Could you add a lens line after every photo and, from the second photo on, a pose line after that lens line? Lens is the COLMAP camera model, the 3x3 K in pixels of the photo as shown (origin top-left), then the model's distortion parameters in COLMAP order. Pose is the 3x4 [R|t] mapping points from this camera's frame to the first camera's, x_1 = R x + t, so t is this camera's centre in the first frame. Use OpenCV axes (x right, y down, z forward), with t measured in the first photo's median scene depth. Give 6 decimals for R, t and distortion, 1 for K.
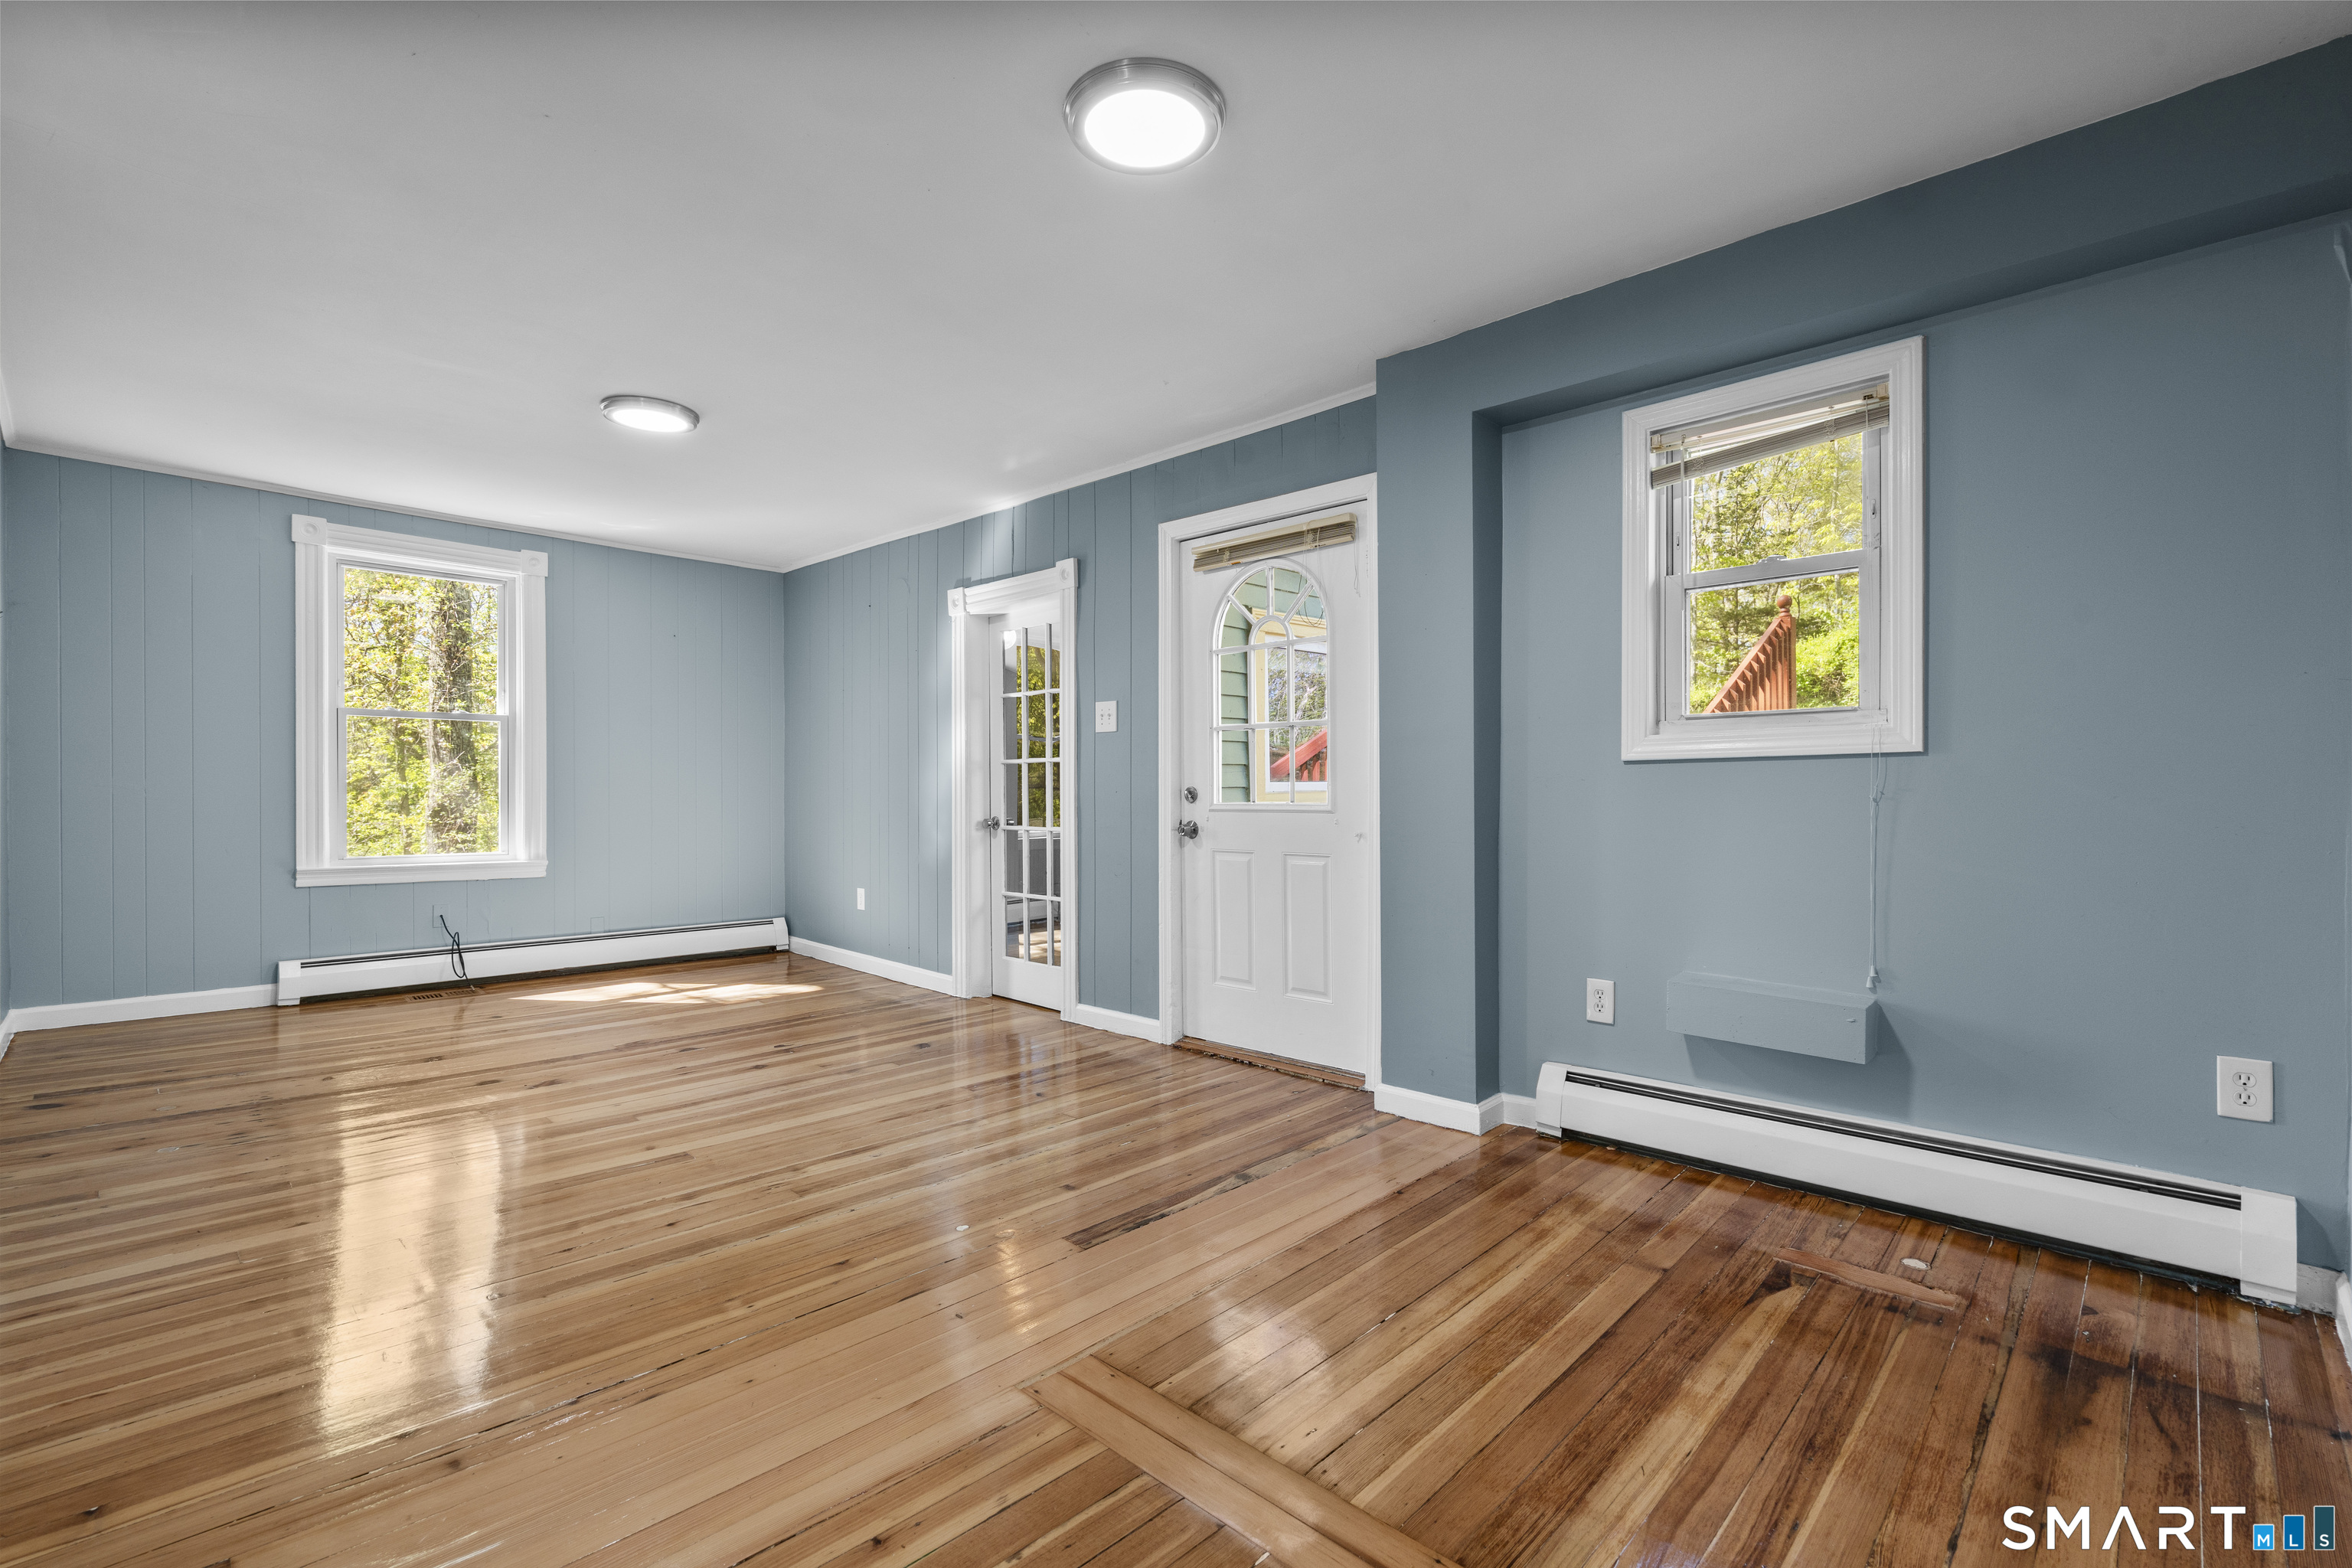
lens RADIAL K [[1047.1, 0, 1167.1], [0, 1047.1, 793.0], [0, 0, 1]] dist [-0.009162, 0.002987]
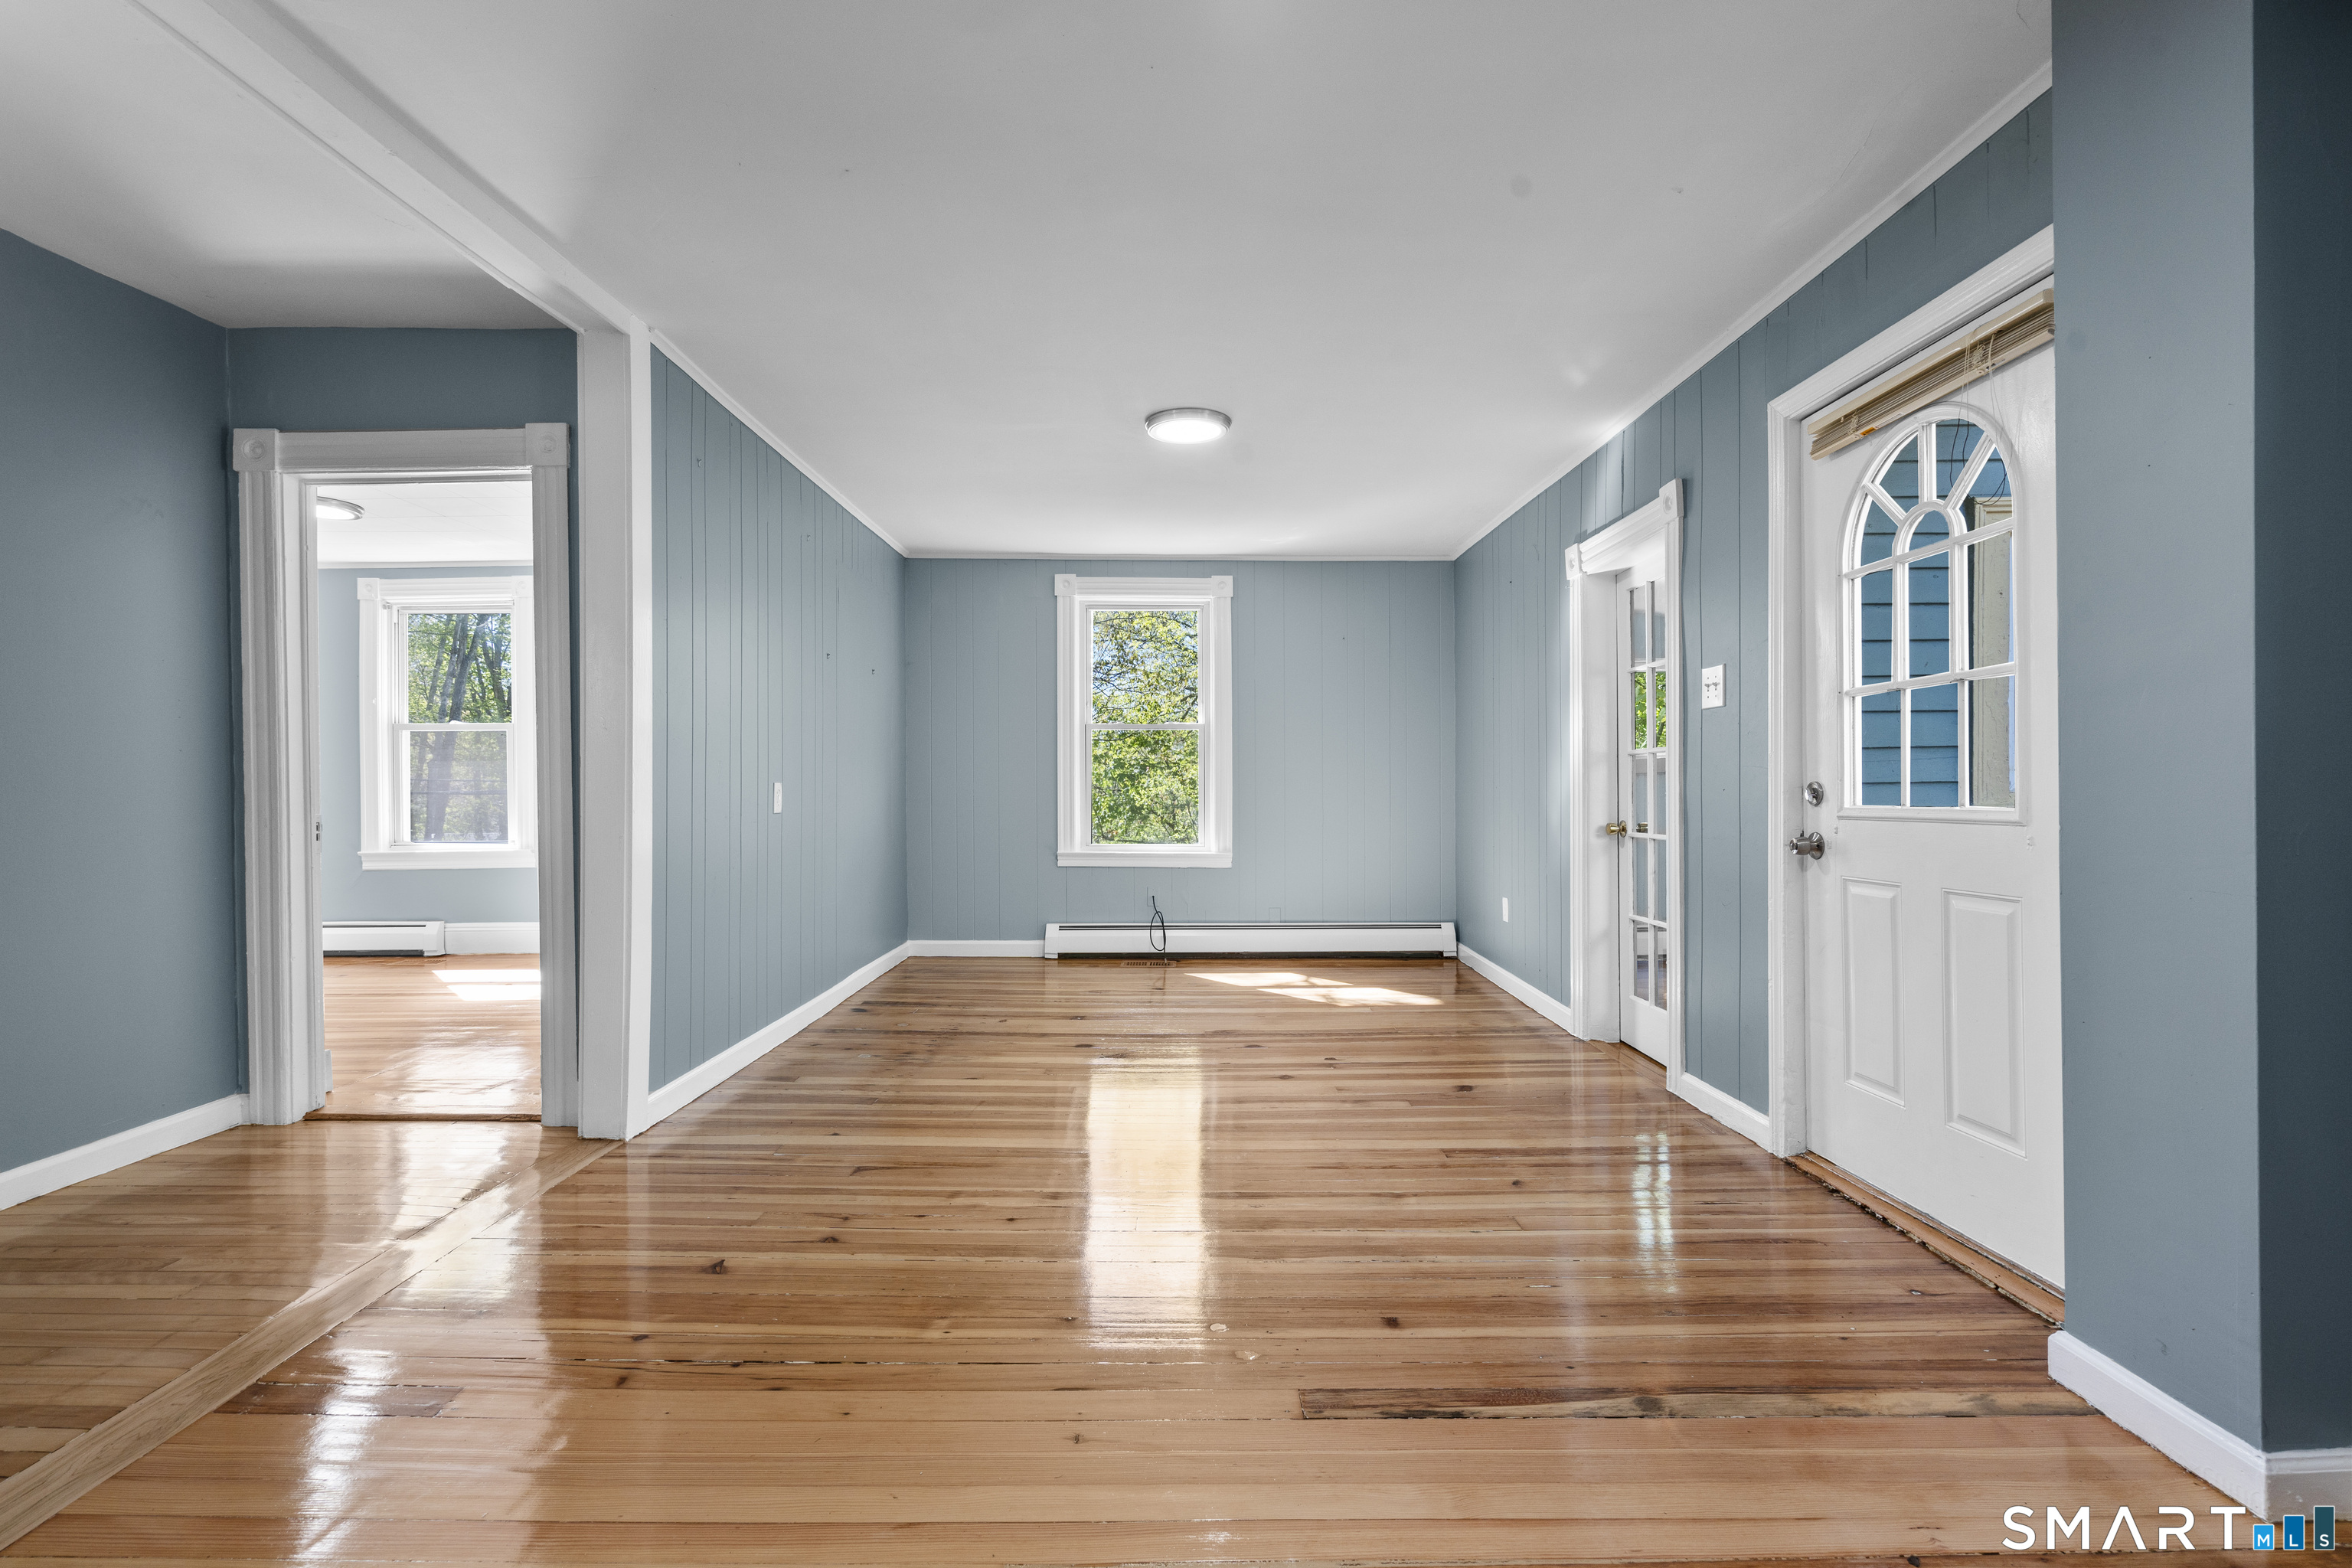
lens RADIAL K [[1047.1, 0, 1179.3], [0, 1047.1, 790.6], [0, 0, 1]] dist [-0.009162, 0.002987]
pose [[0.702281, -0.002411, -0.711896, 0.211108], [0.001381, 0.999997, -0.002025, 0.000616], [0.711899, 0.000439, 0.702282, 0.238580]]
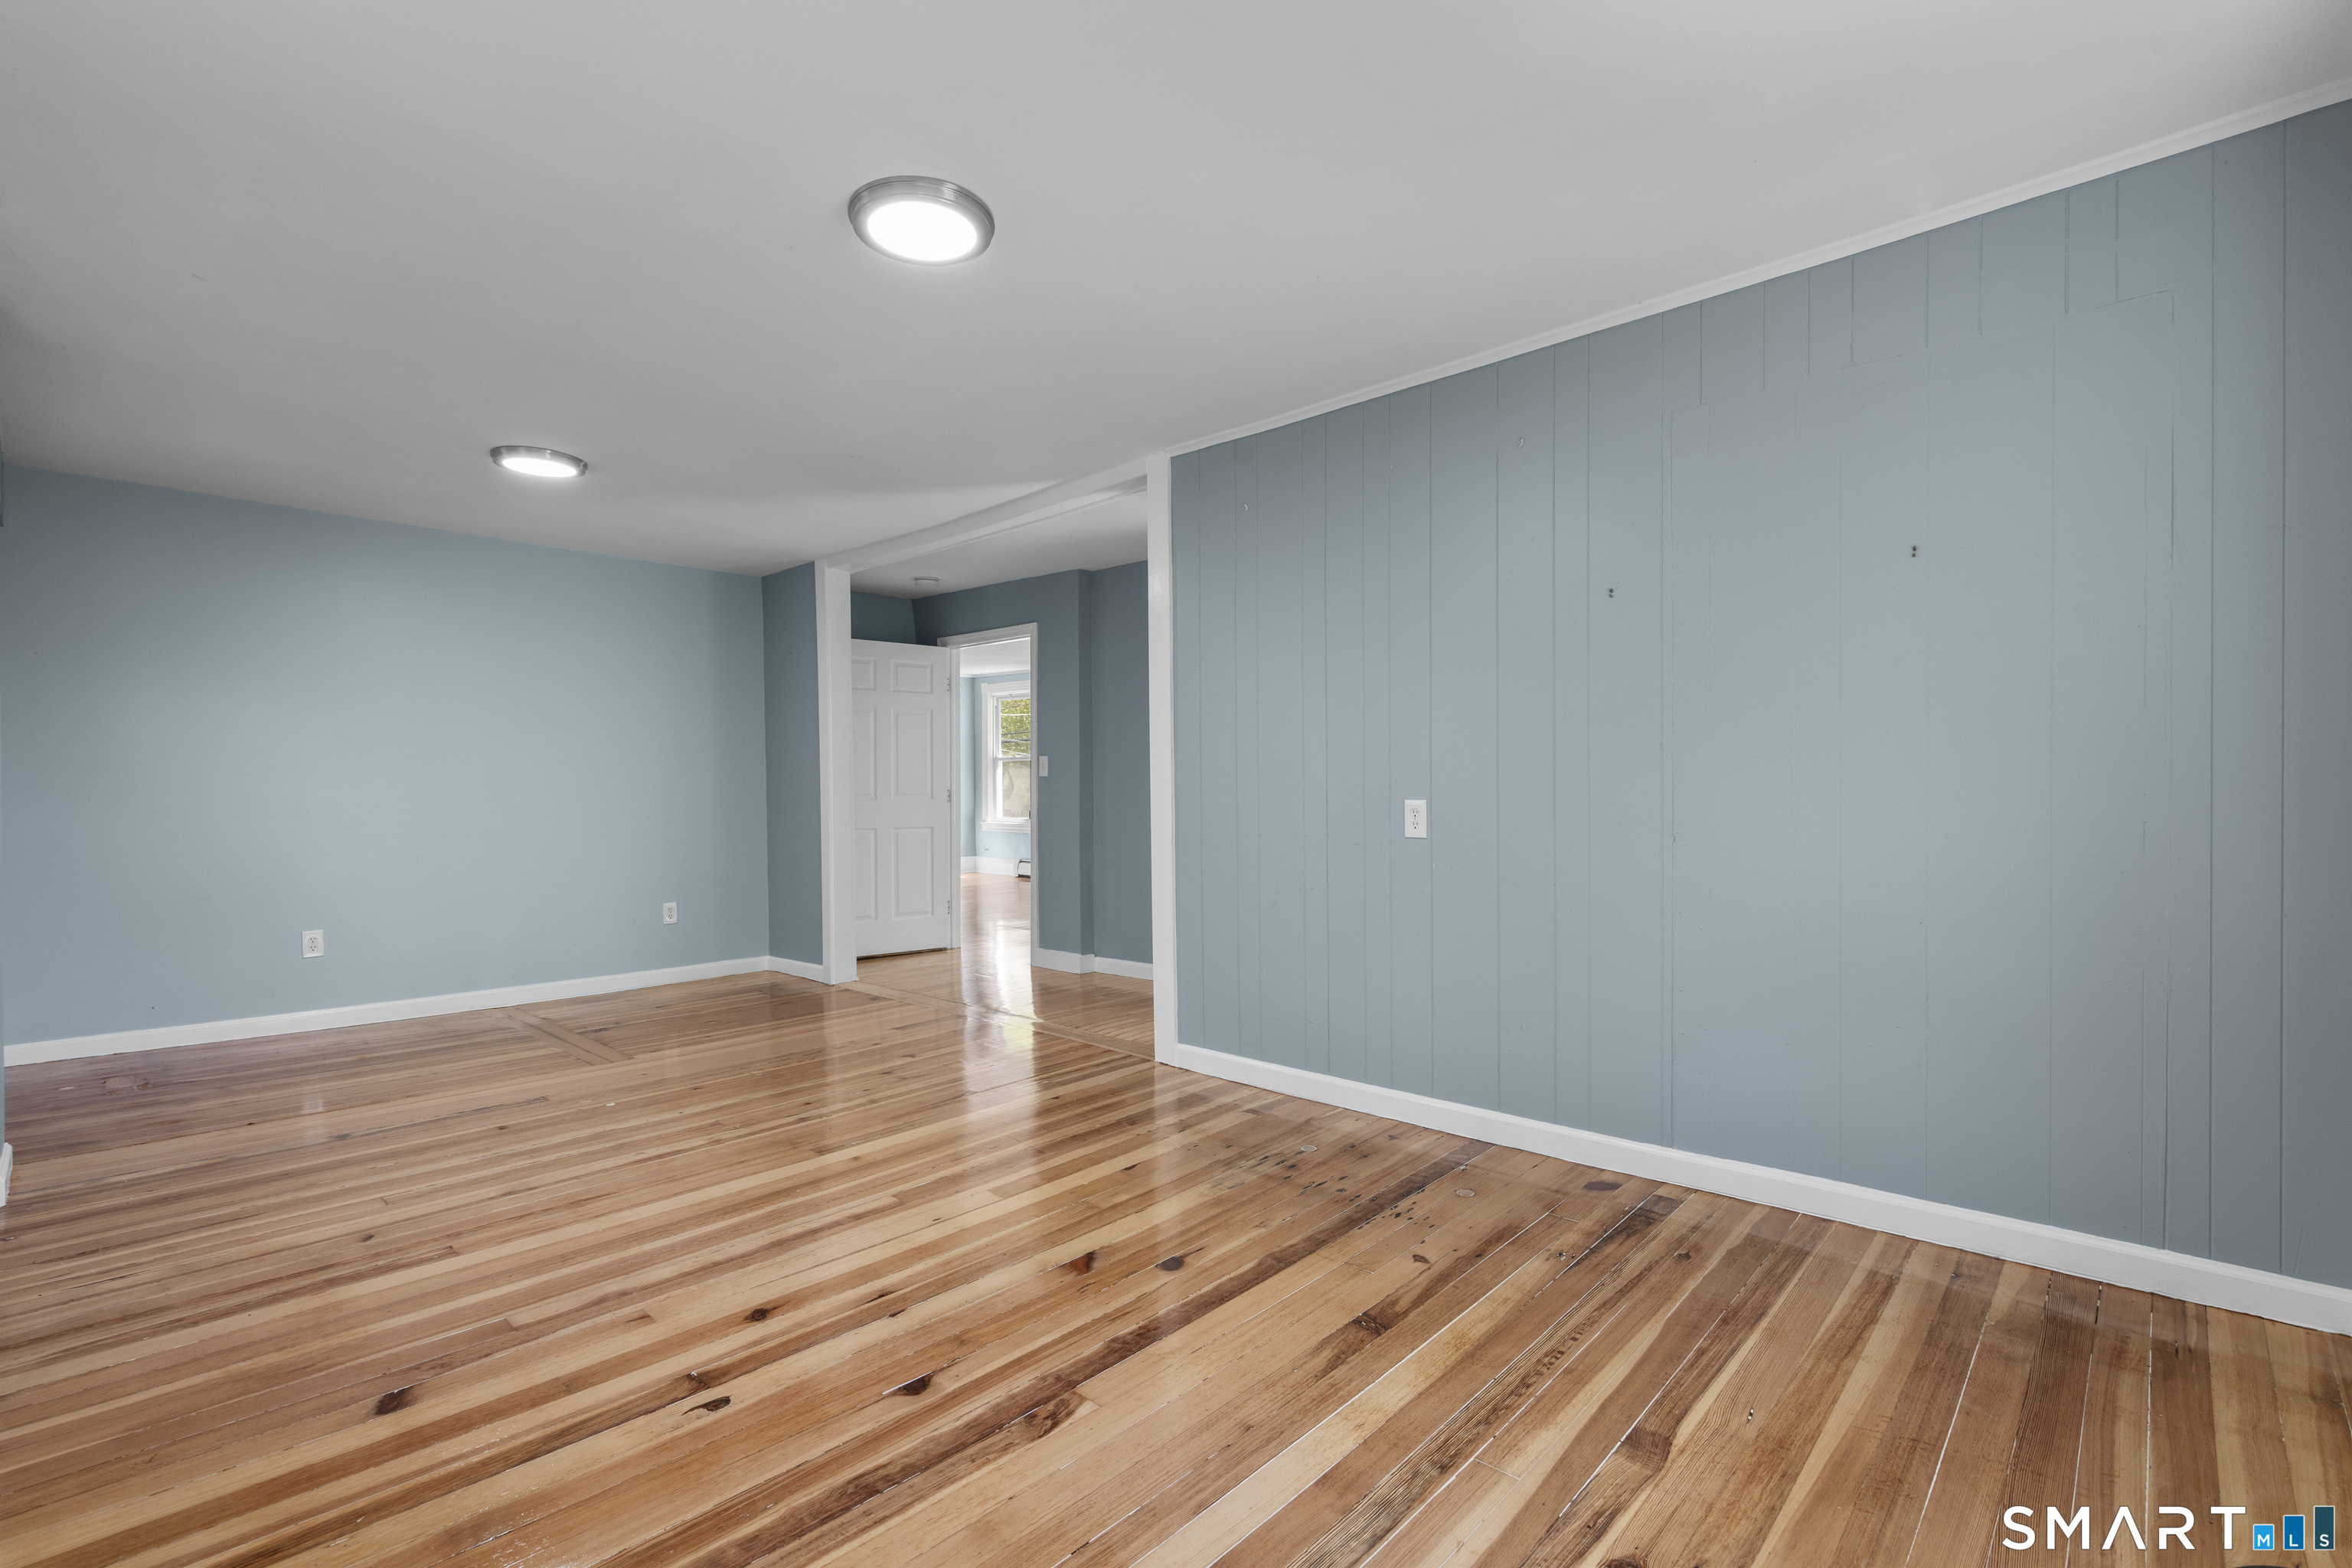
lens RADIAL K [[1047.1, 0, 1171.0], [0, 1047.1, 795.1], [0, 0, 1]] dist [-0.009162, 0.002987]
pose [[-0.999566, 0.005678, -0.028918, -0.558142], [0.005457, 0.999955, 0.007701, -0.019562], [0.028961, 0.007540, -0.999552, 1.464332]]
